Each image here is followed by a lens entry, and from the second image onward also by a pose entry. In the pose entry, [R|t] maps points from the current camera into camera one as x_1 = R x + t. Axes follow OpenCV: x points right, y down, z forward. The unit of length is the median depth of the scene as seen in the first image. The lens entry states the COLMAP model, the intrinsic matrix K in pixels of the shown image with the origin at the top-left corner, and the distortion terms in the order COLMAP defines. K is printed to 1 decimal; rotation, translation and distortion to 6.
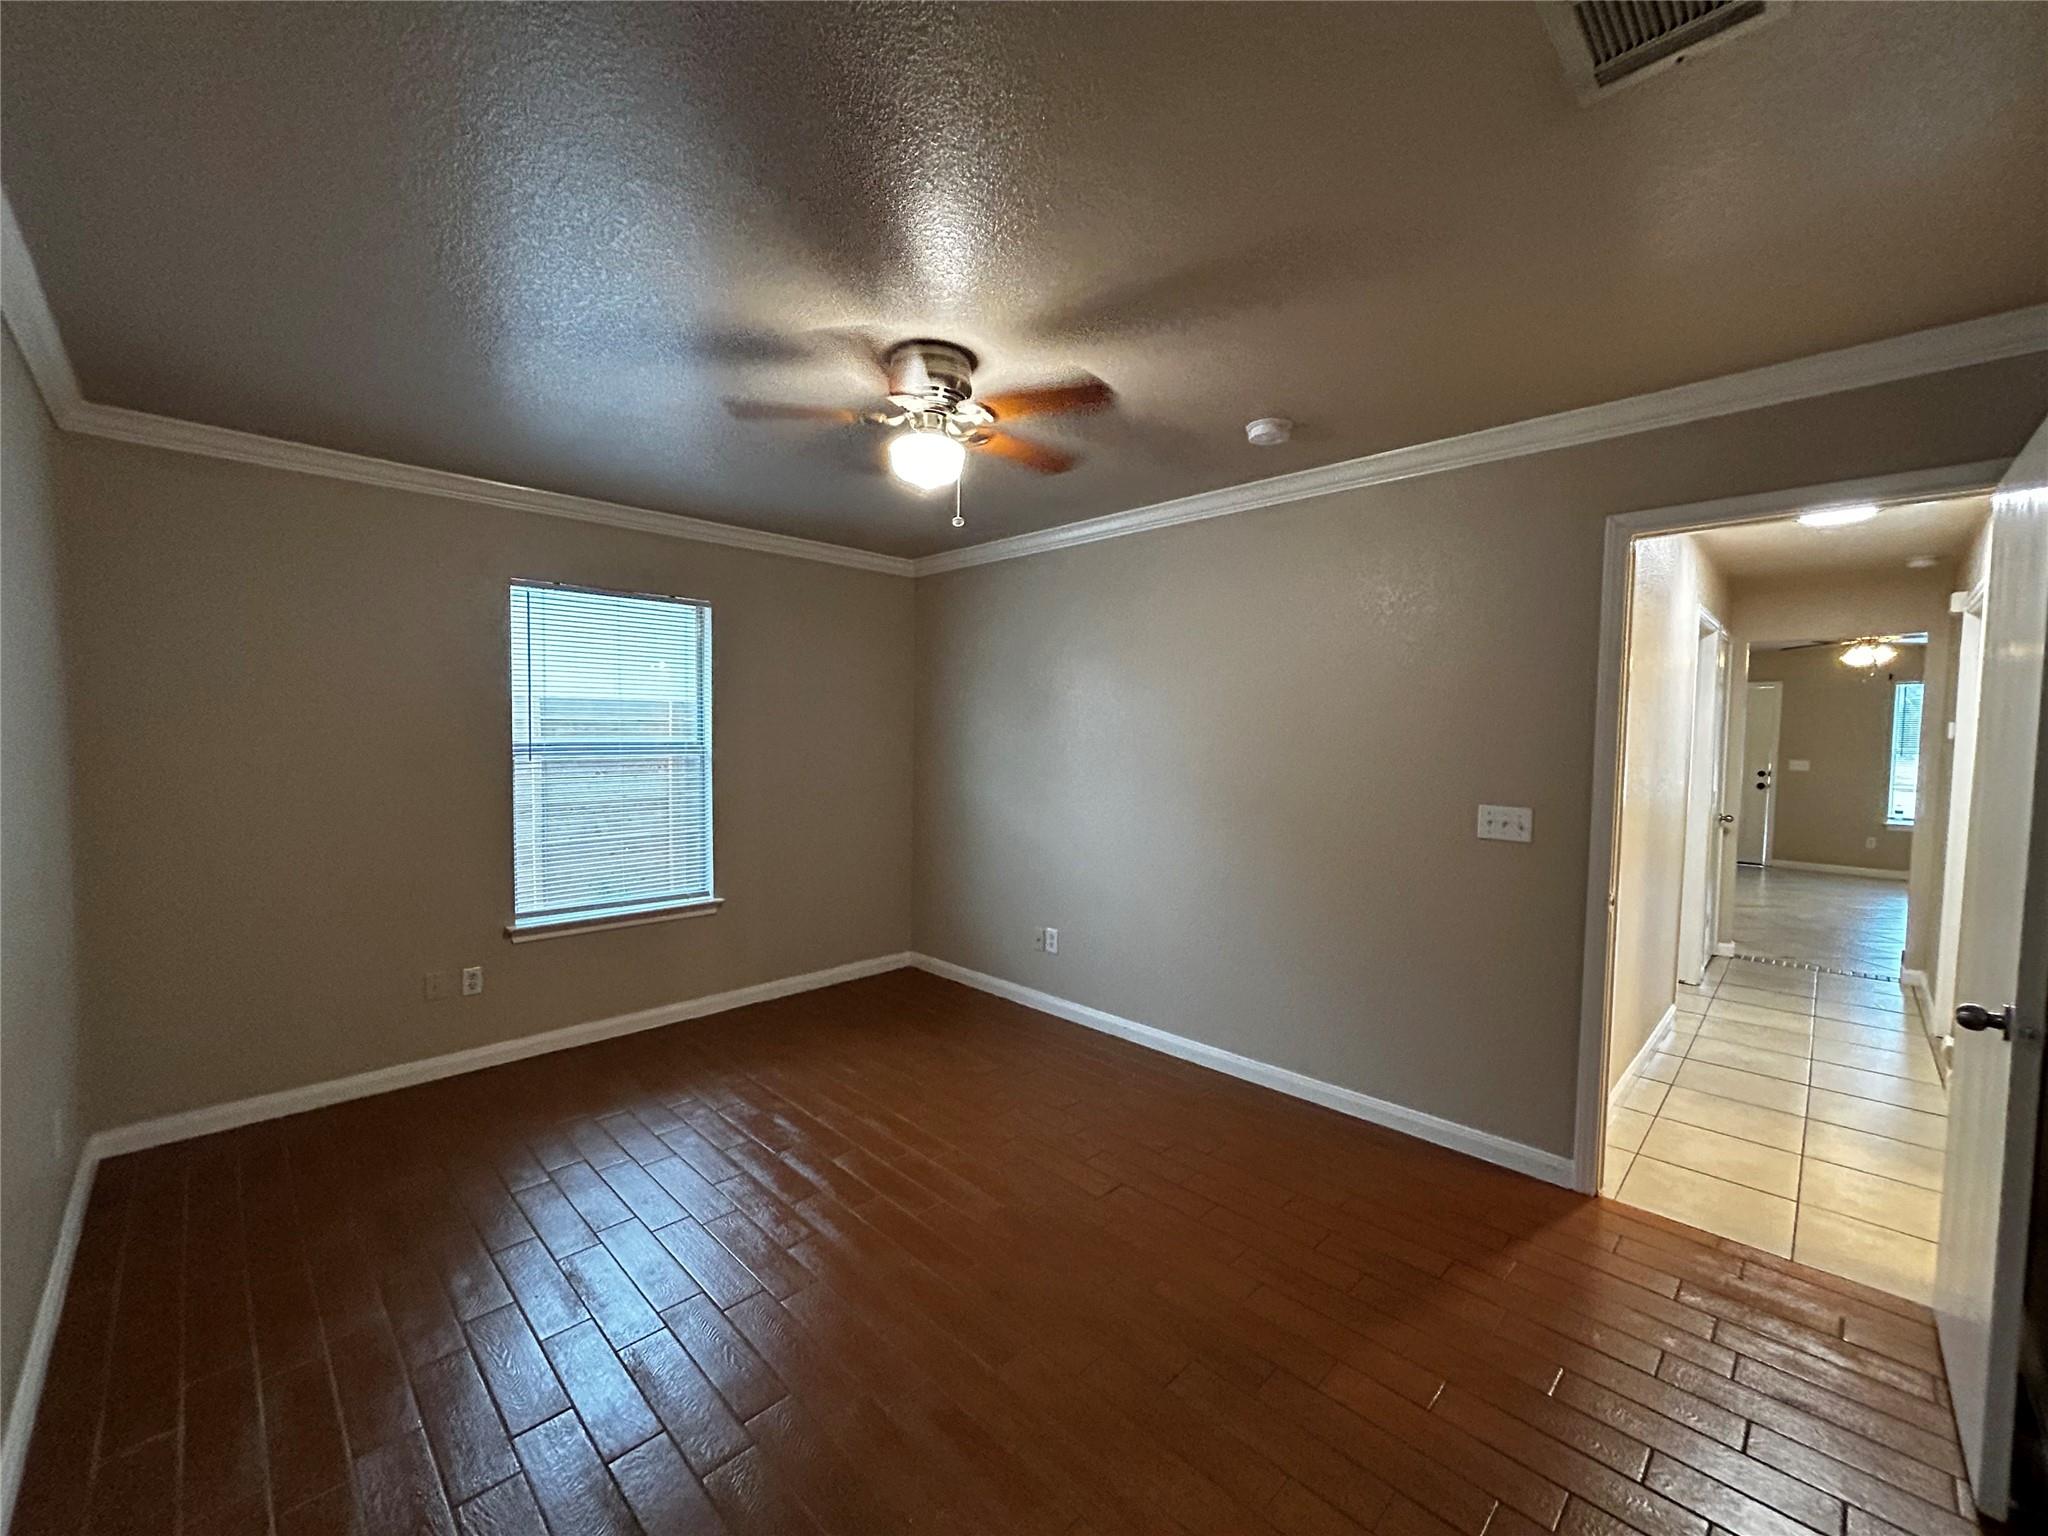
lens RADIAL K [[824.3, 0, 1030.6], [0, 824.3, 766.9], [0, 0, 1]] dist [-0.000538, 0.000521]
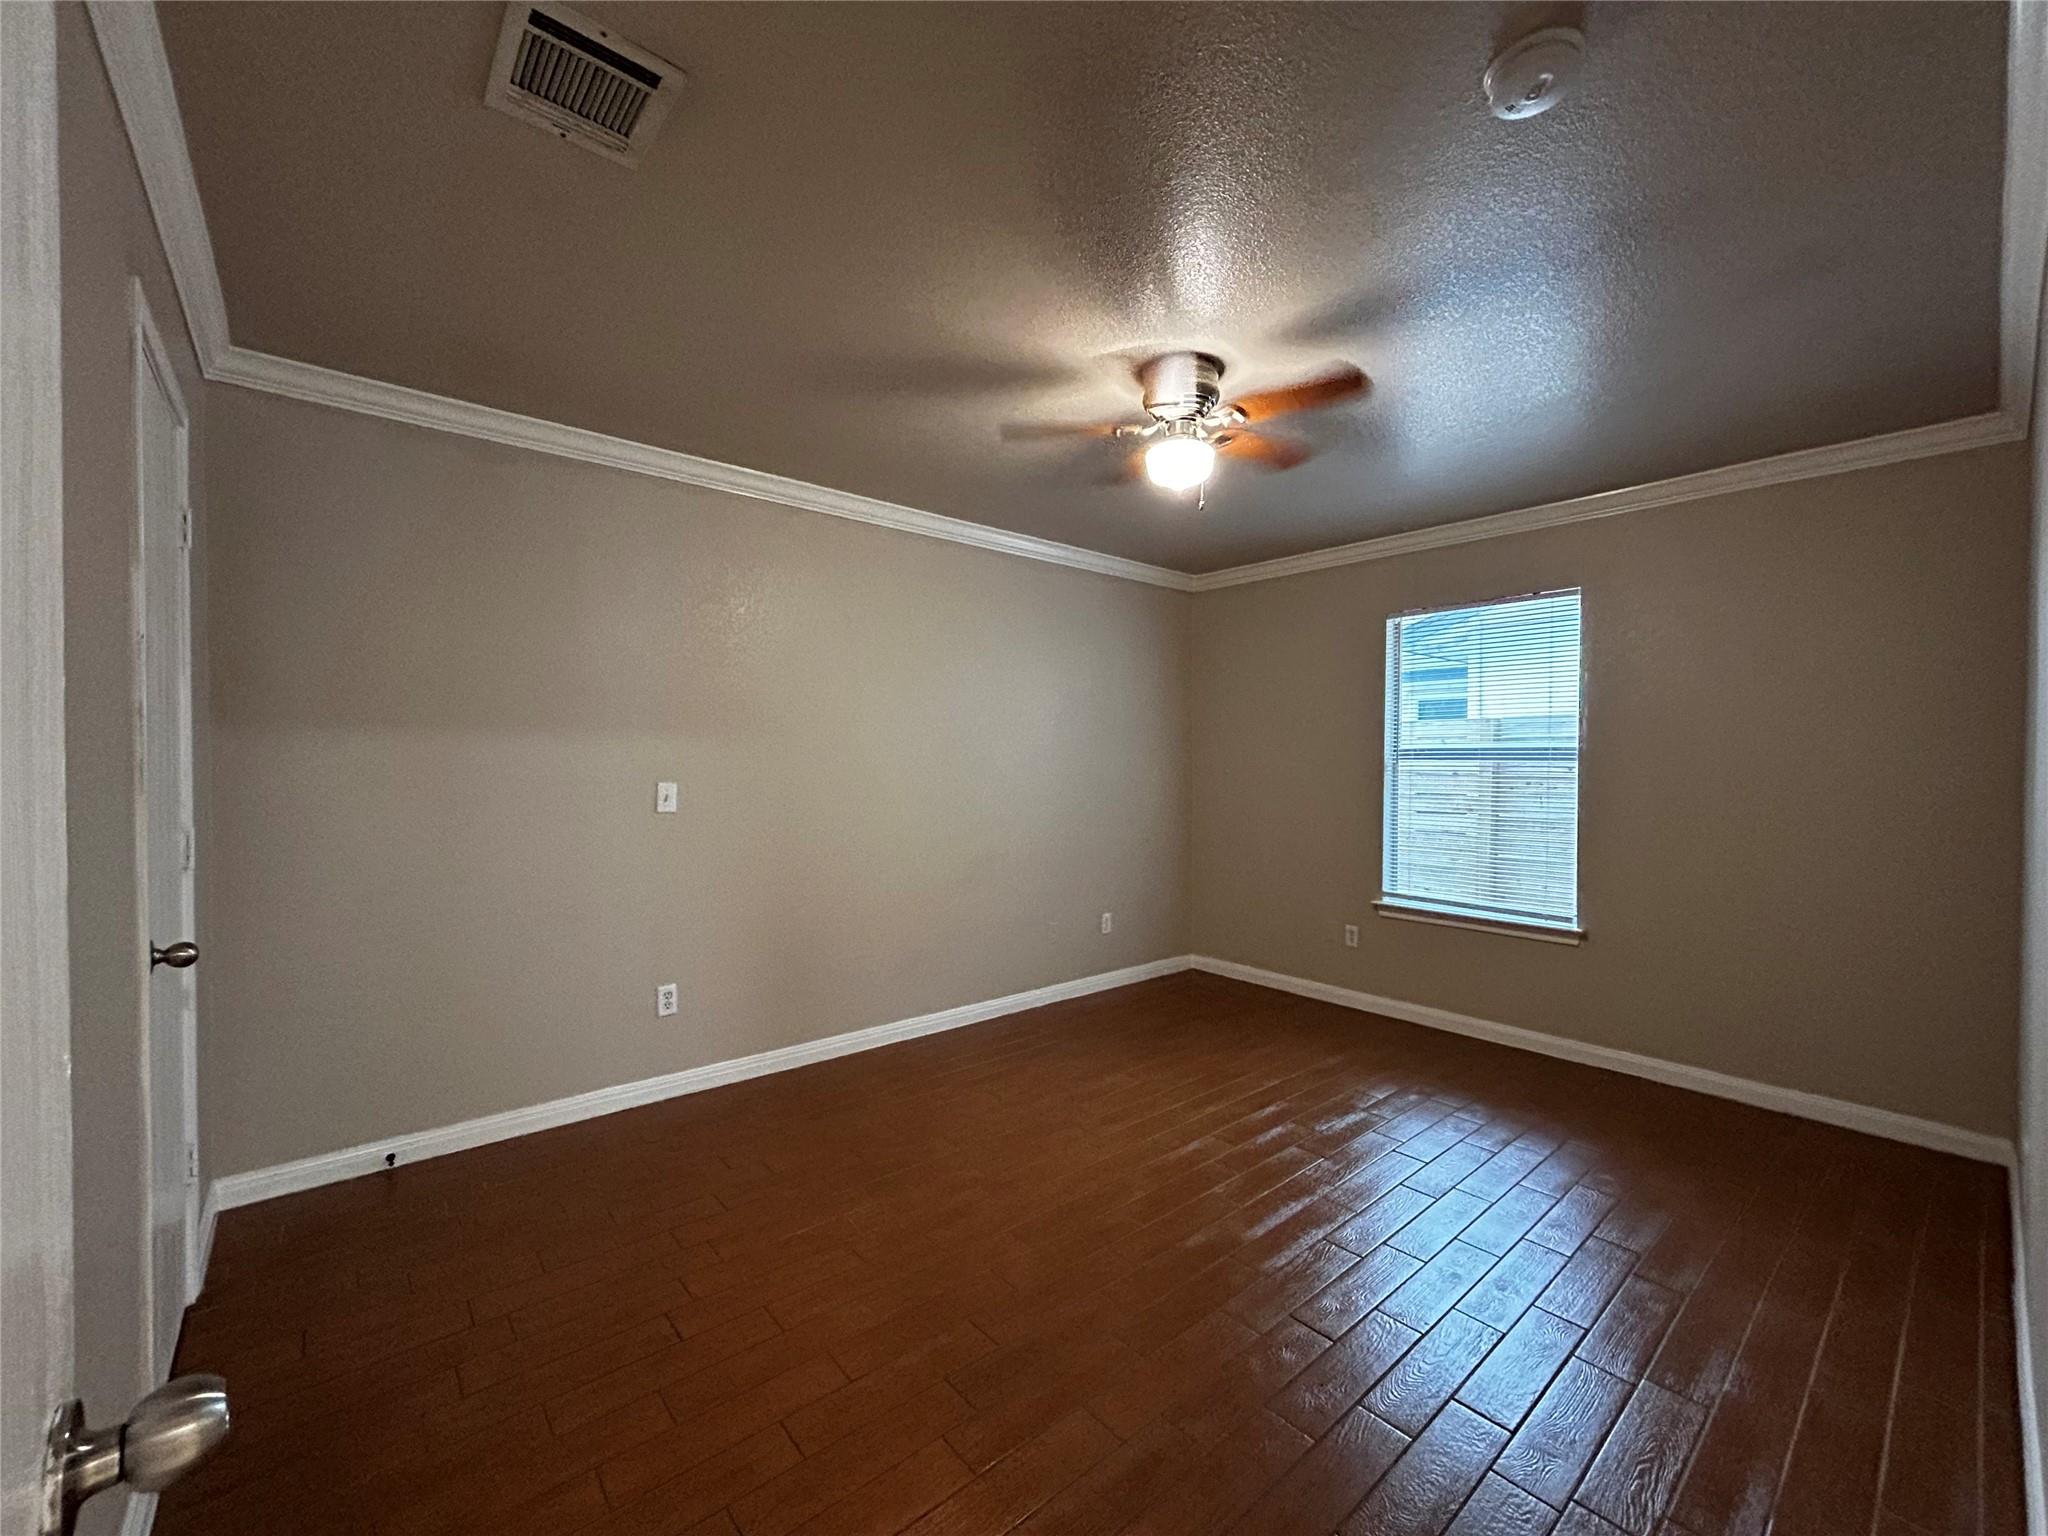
lens RADIAL K [[824.3, 0, 1030.6], [0, 824.3, 766.9], [0, 0, 1]] dist [-0.000538, 0.000521]
pose [[-0.078718, -0.006161, -0.996878, 0.613711], [-0.048804, 0.998806, -0.002319, 0.024901], [0.995702, 0.048469, -0.078925, 0.571805]]
